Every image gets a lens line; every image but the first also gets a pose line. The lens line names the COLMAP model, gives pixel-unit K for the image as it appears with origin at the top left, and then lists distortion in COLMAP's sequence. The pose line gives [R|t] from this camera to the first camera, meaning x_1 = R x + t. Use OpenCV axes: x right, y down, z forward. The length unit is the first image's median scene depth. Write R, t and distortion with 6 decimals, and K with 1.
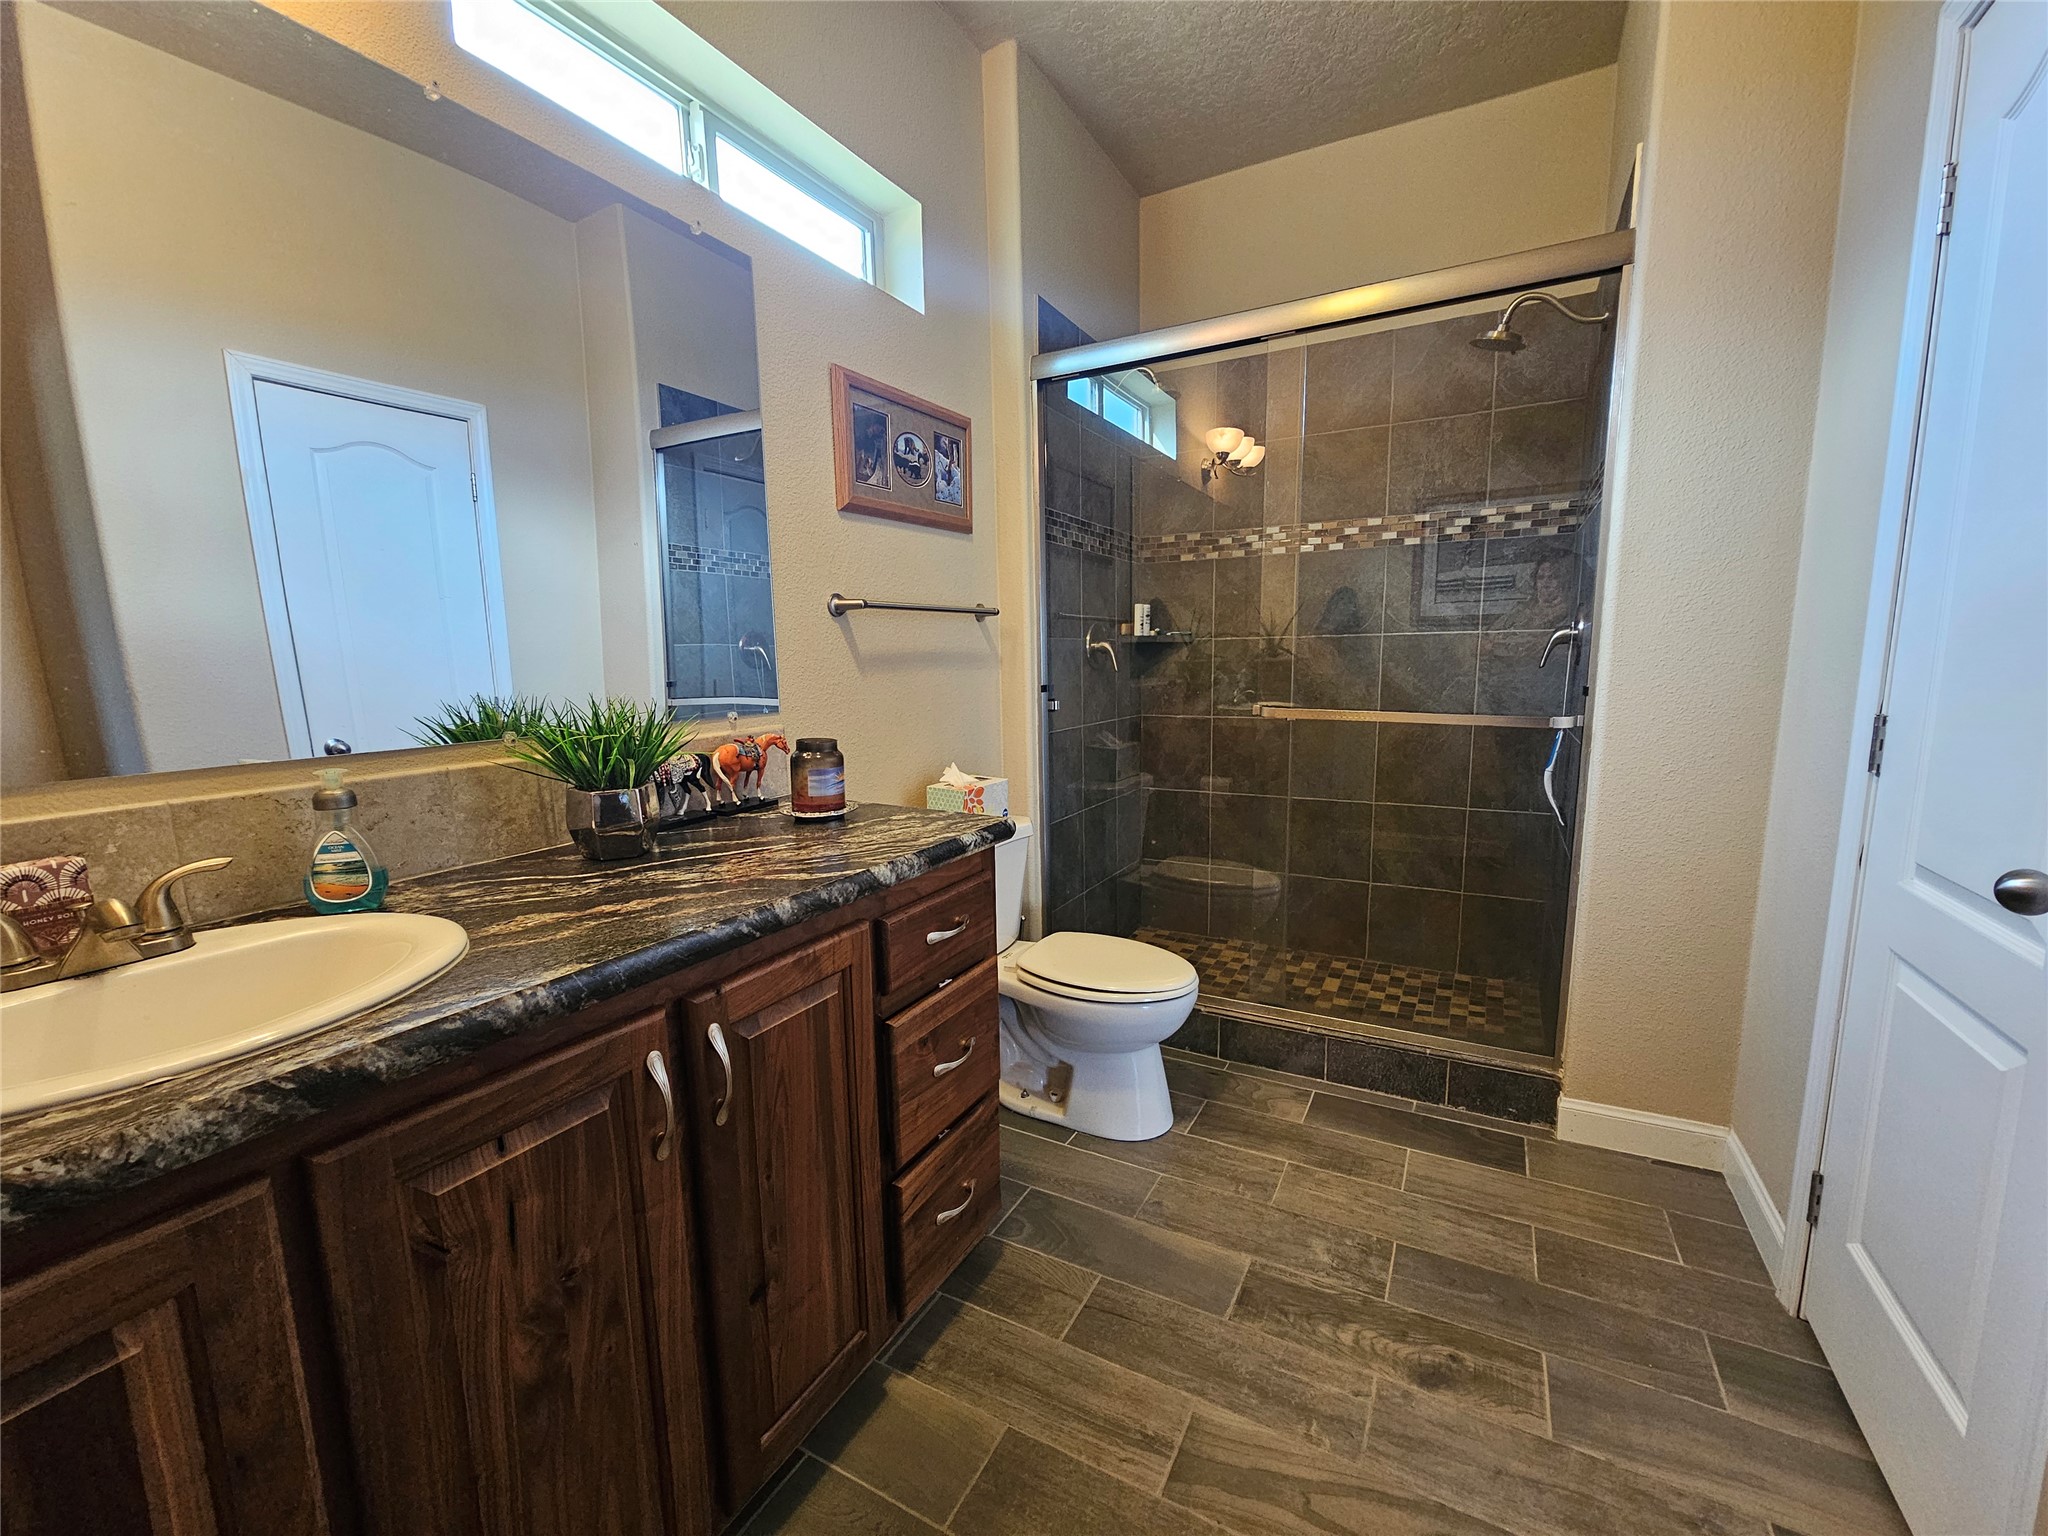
lens RADIAL K [[840.1, 0, 1022.0], [0, 840.1, 782.4], [0, 0, 1]] dist [-0.003910, 0.001733]
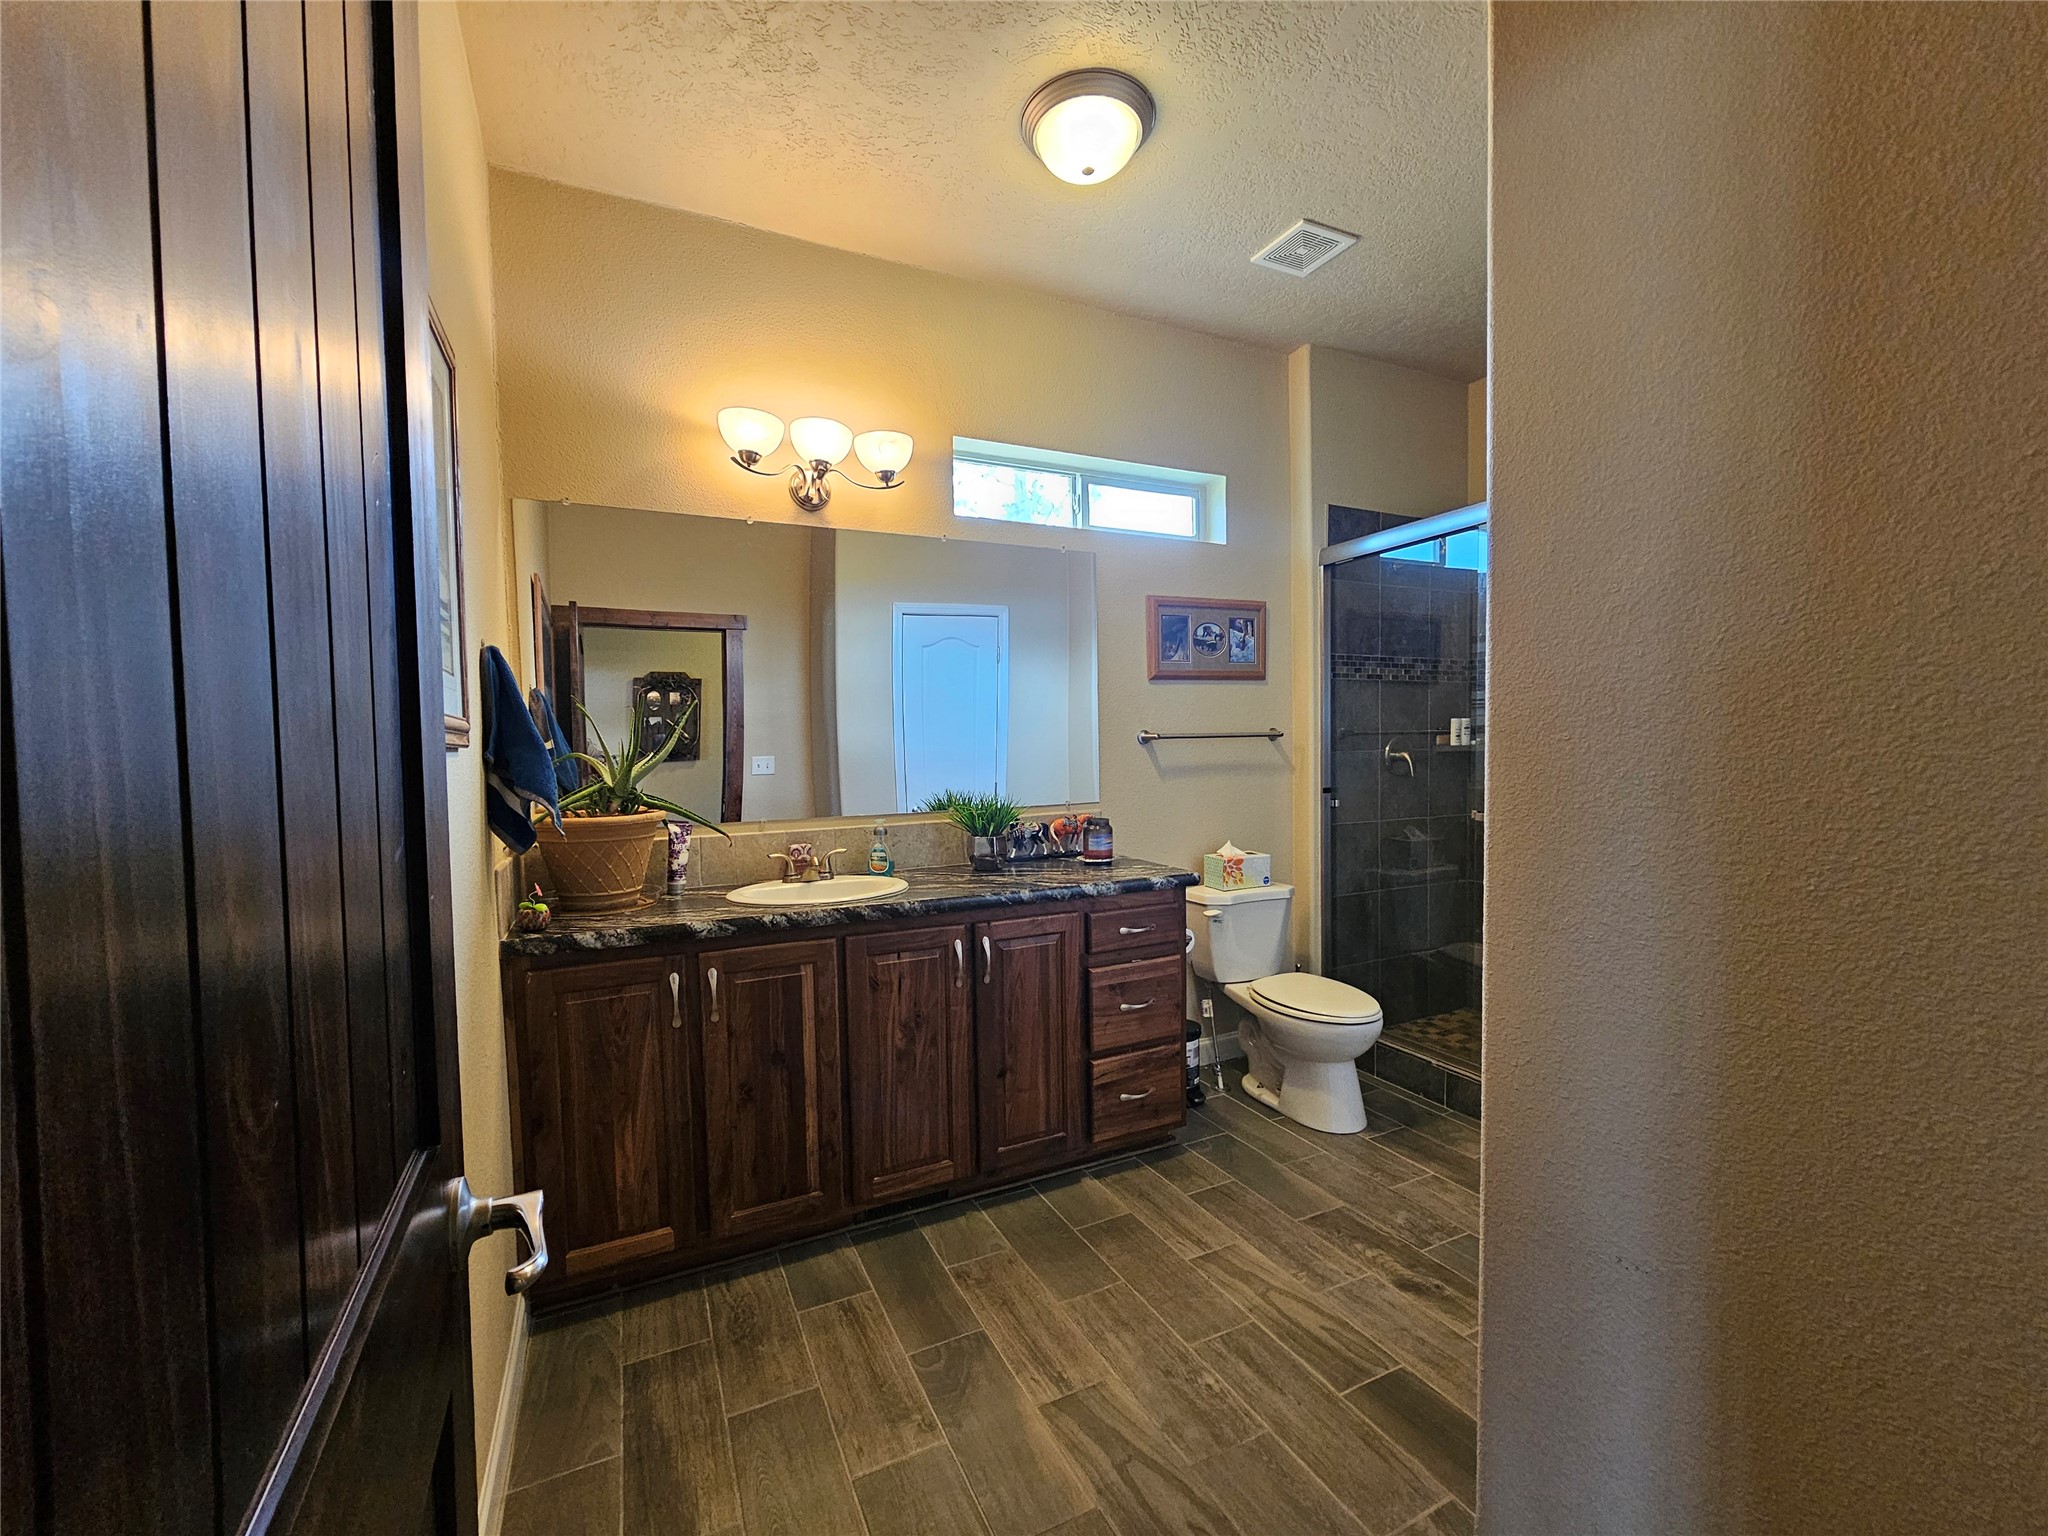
lens RADIAL K [[840.1, 0, 1026.3], [0, 840.1, 767.3], [0, 0, 1]] dist [-0.003910, 0.001733]
pose [[0.818700, 0.017996, -0.573939, 0.655605], [-0.082843, 0.992754, -0.087044, 0.008327], [0.568214, 0.118810, 0.814259, -0.553297]]
